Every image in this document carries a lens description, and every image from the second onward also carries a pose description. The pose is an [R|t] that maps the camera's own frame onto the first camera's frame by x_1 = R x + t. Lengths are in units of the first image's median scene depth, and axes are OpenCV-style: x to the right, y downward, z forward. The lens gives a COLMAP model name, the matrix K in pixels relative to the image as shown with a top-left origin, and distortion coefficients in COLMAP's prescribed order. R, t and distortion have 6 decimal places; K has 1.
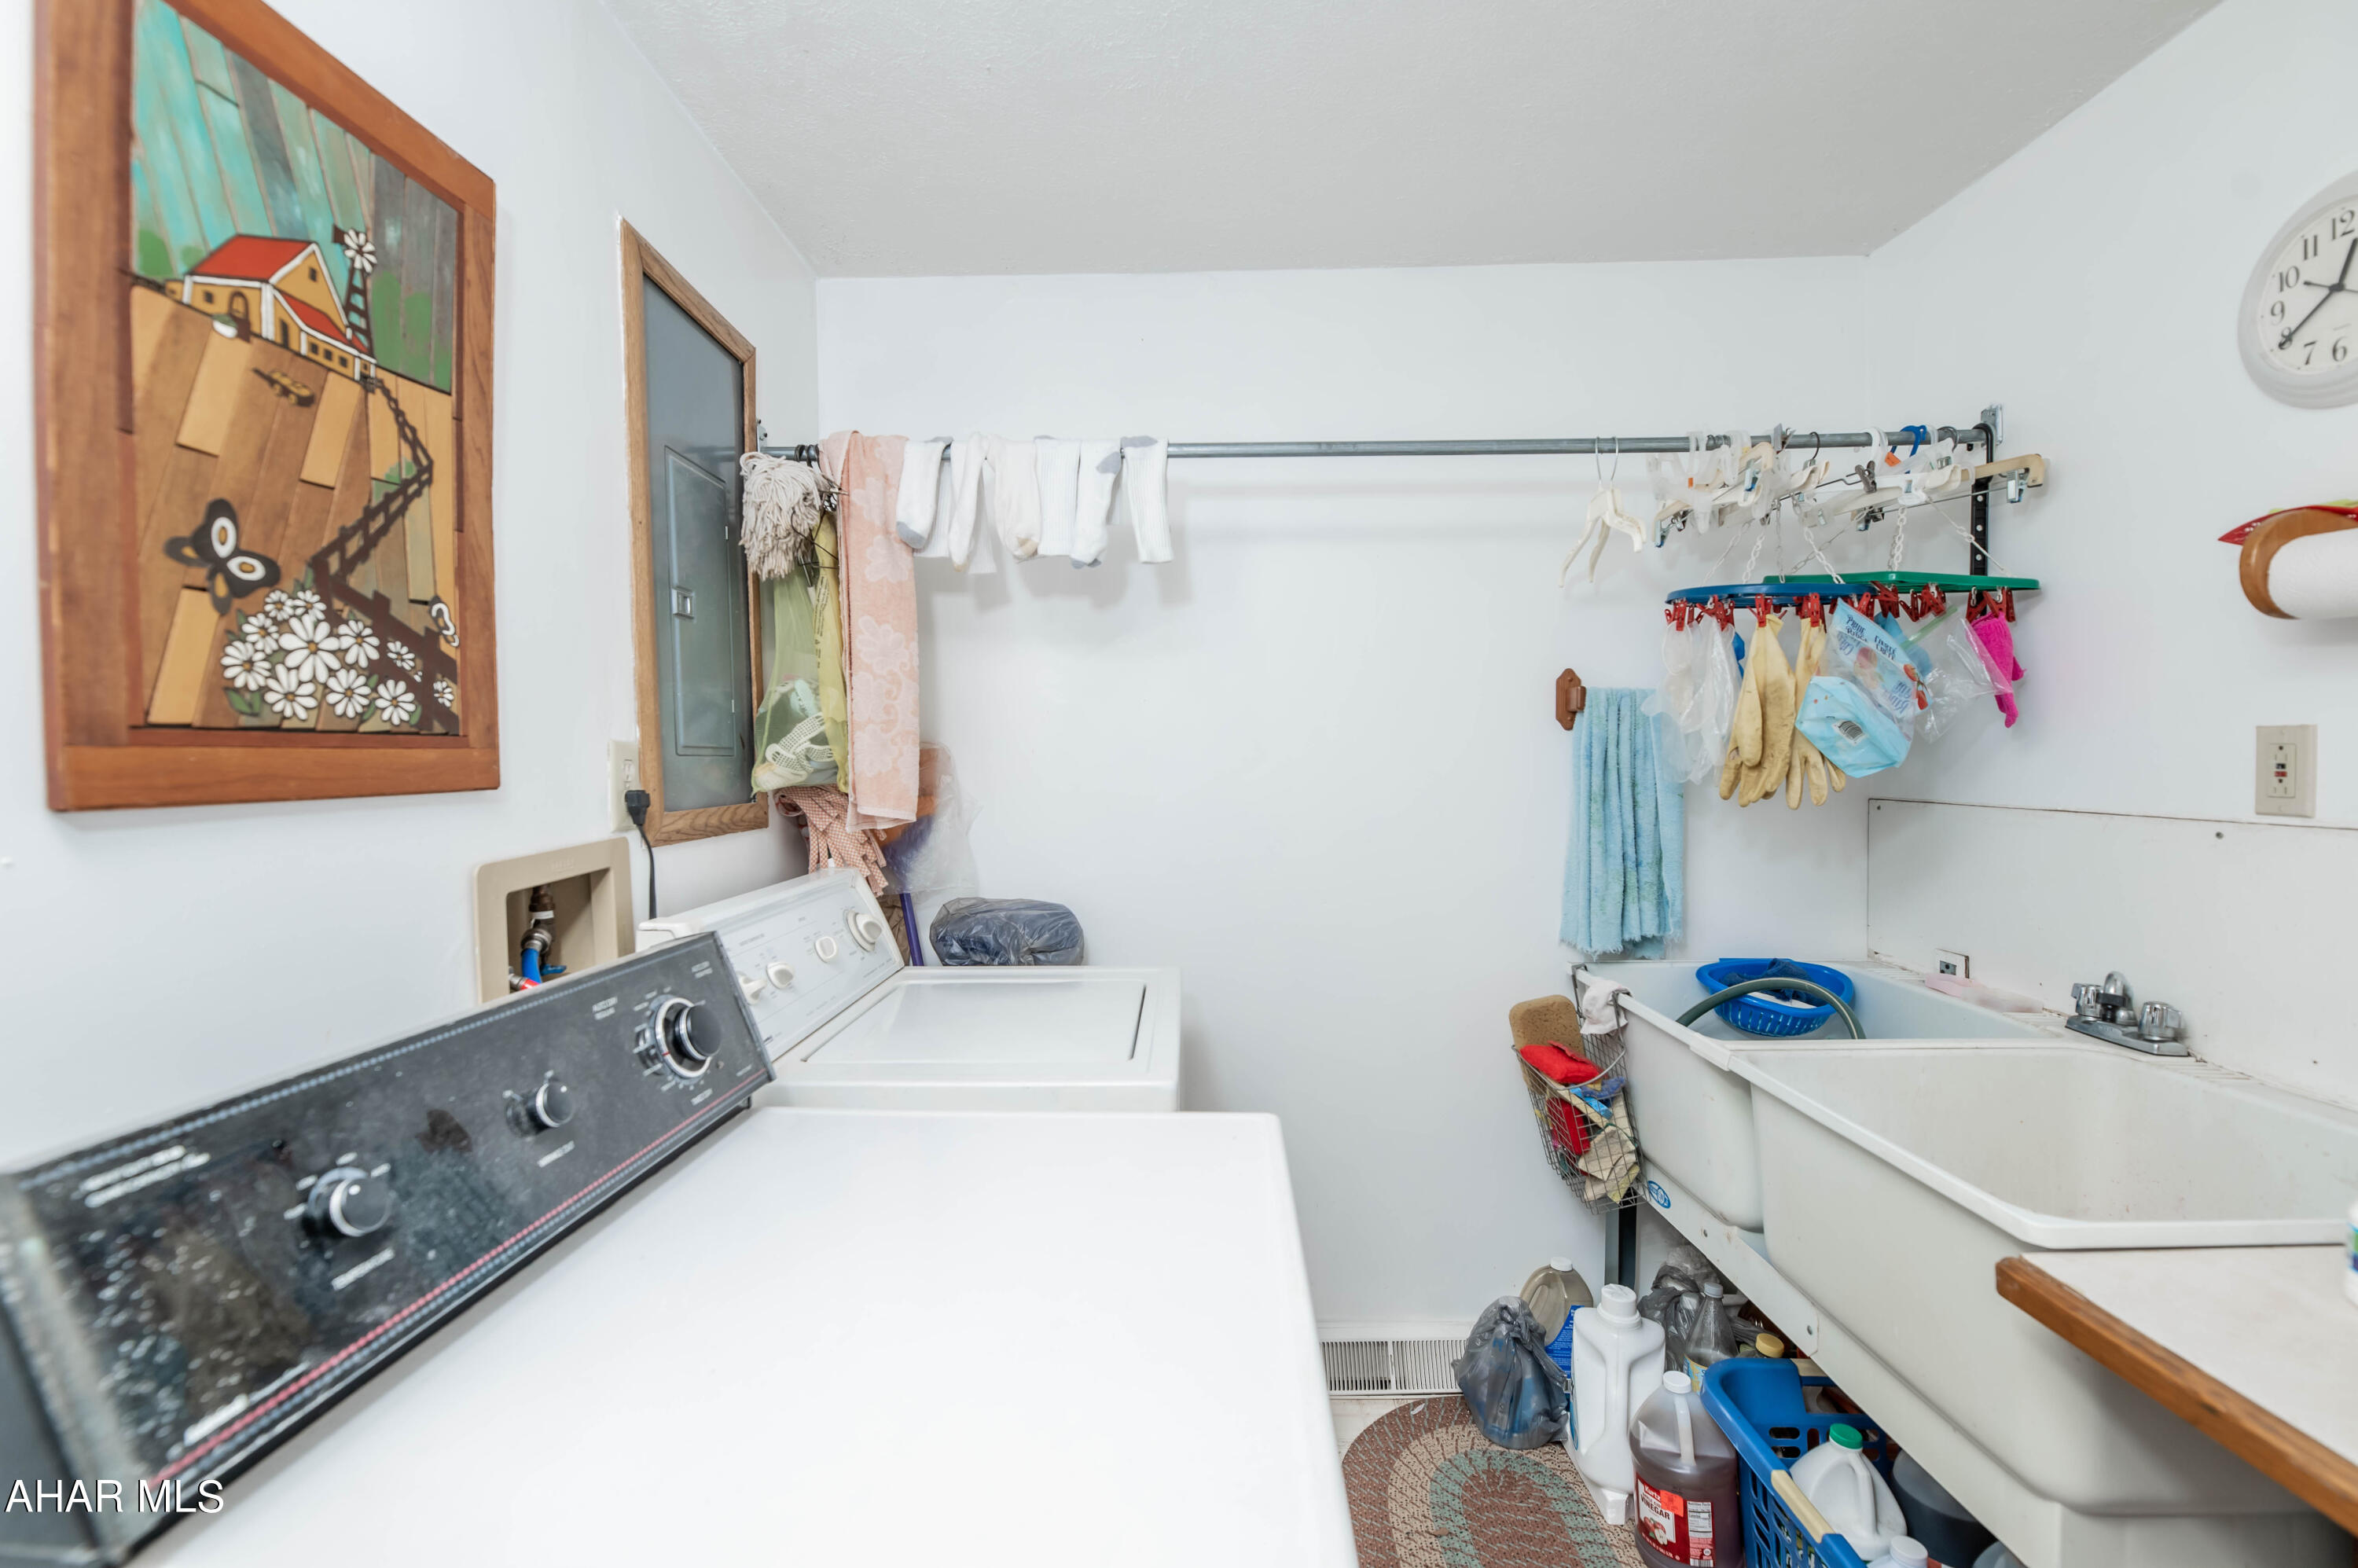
lens RADIAL K [[1042.9, 0, 1154.3], [0, 1042.9, 776.3], [0, 0, 1]] dist [0.000783, -0.004425]
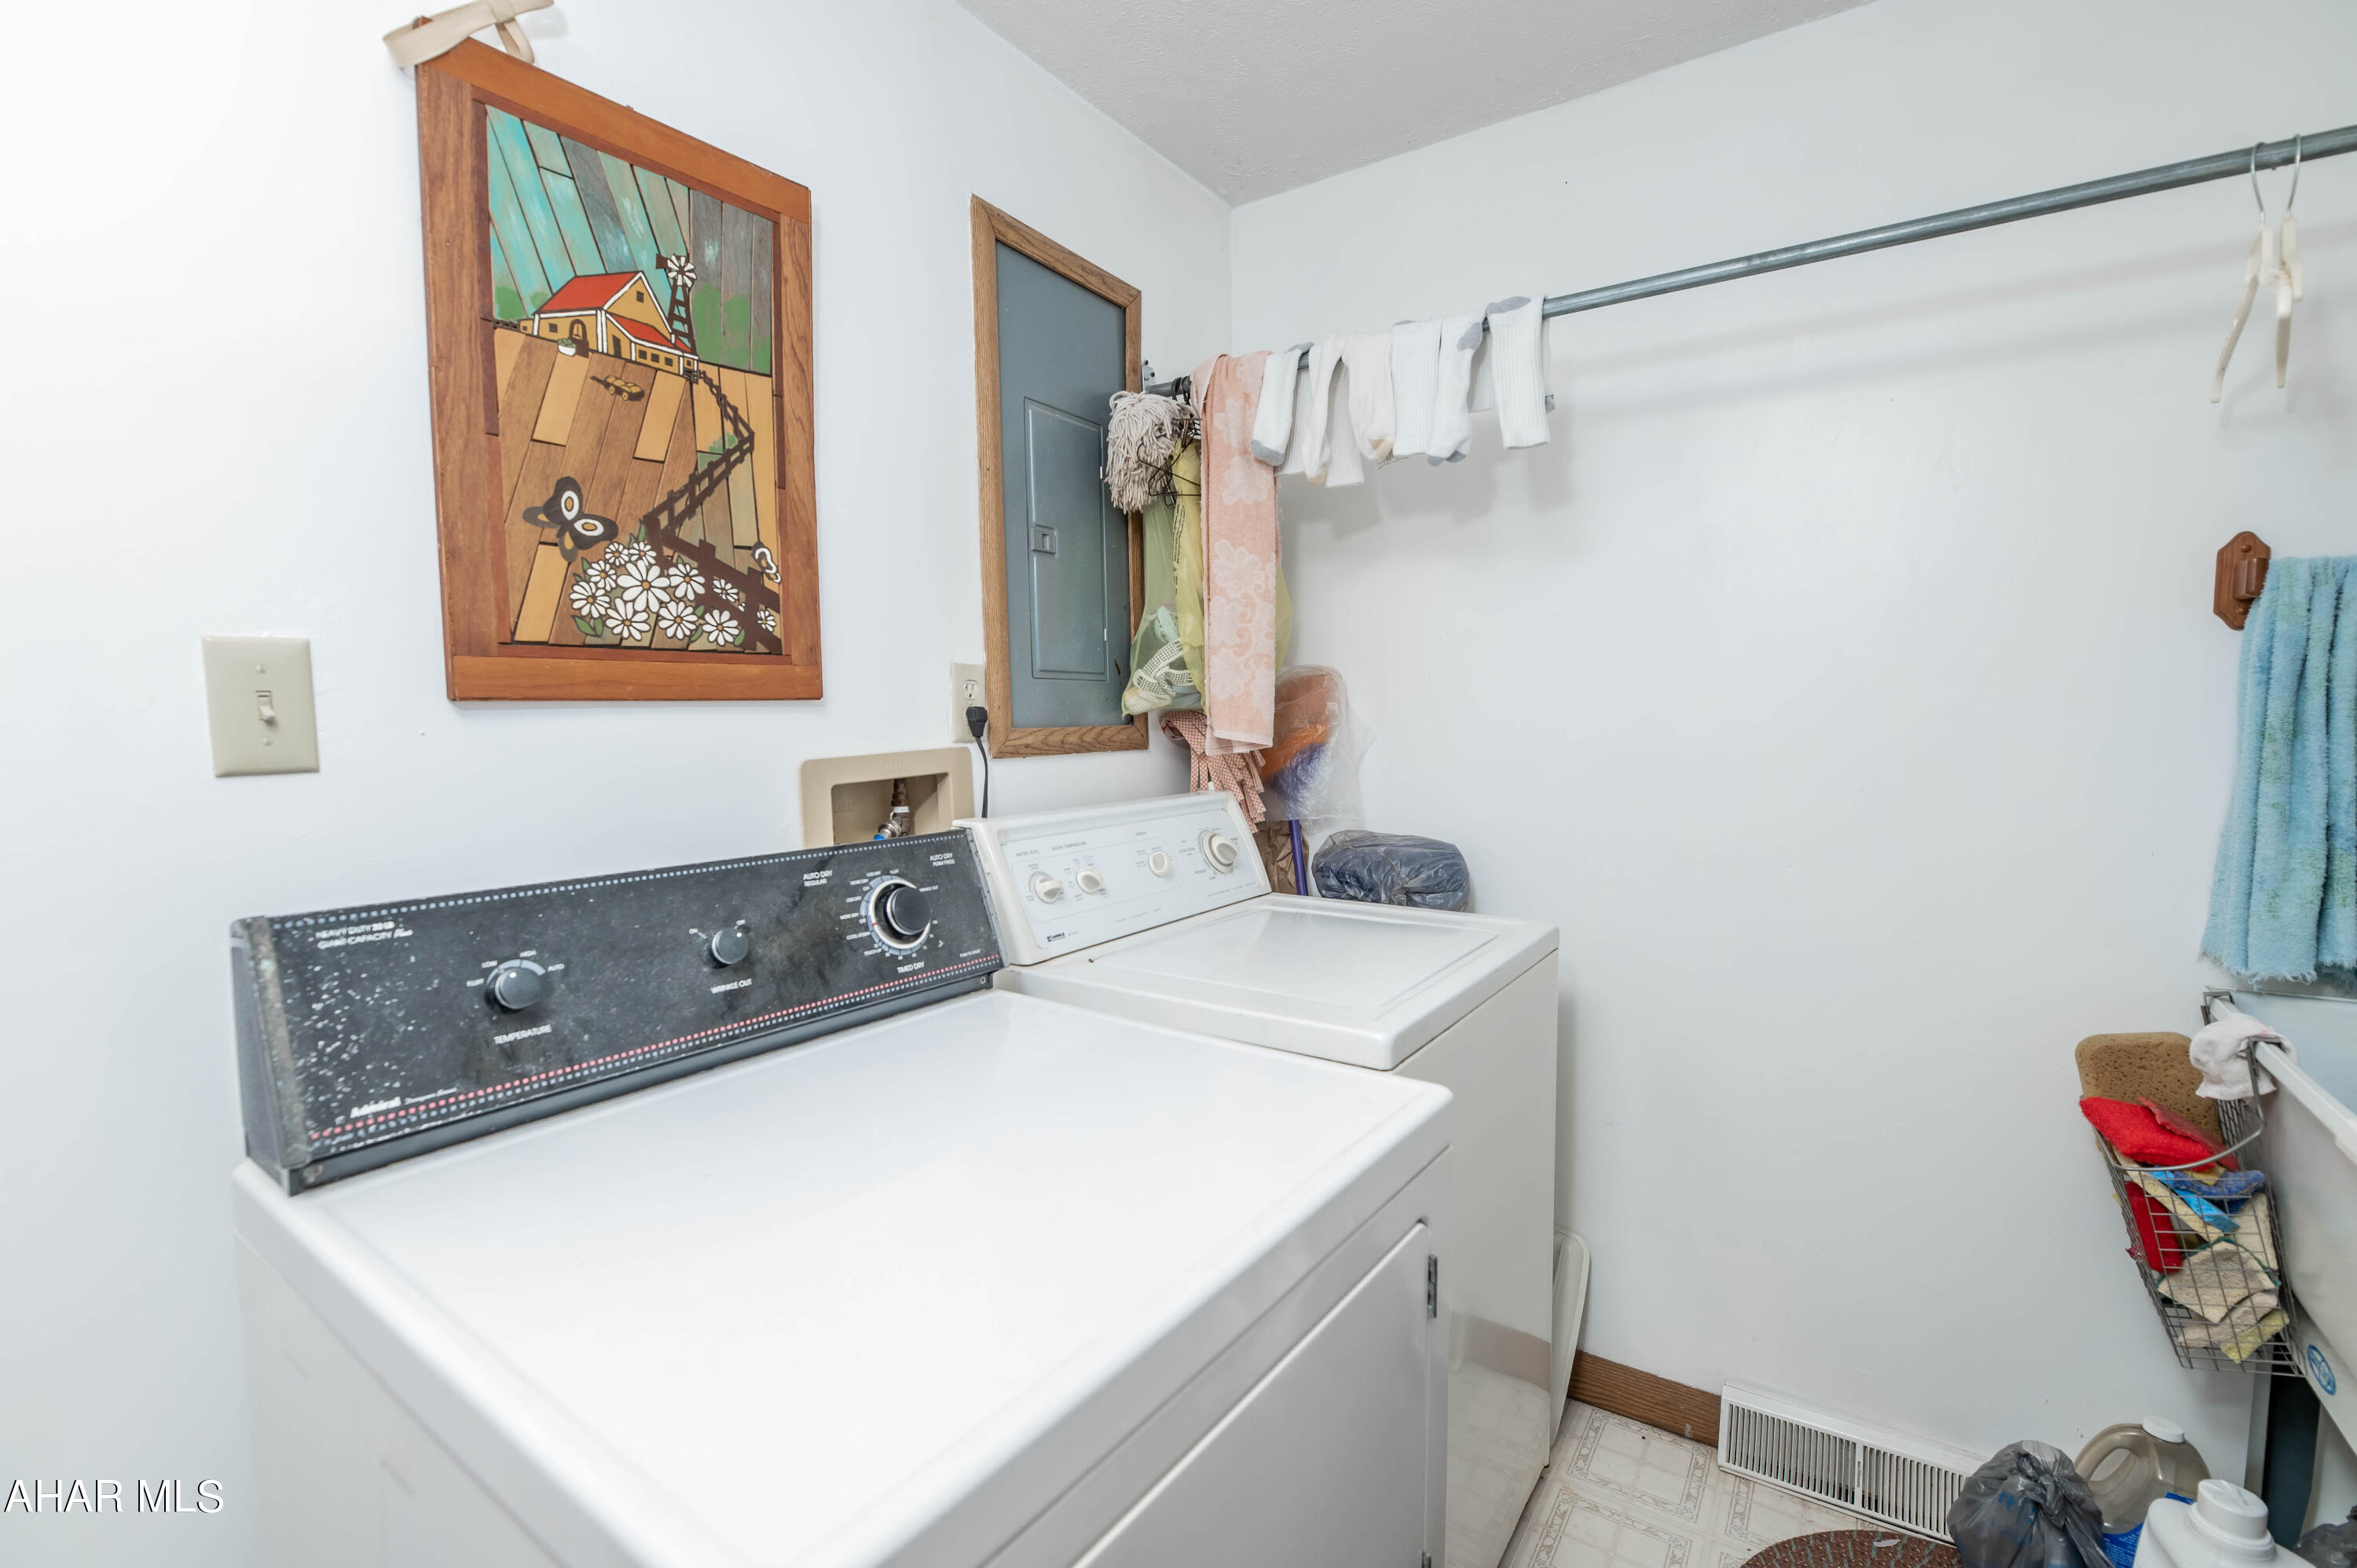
lens RADIAL K [[1042.4, 0, 1153.8], [0, 1042.4, 776.4], [0, 0, 1]] dist [0.000783, -0.004425]
pose [[0.835202, 0.036520, -0.548729, 0.416489], [-0.008843, 0.998555, 0.052997, 0.038278], [0.549872, -0.039411, 0.834319, 0.214341]]
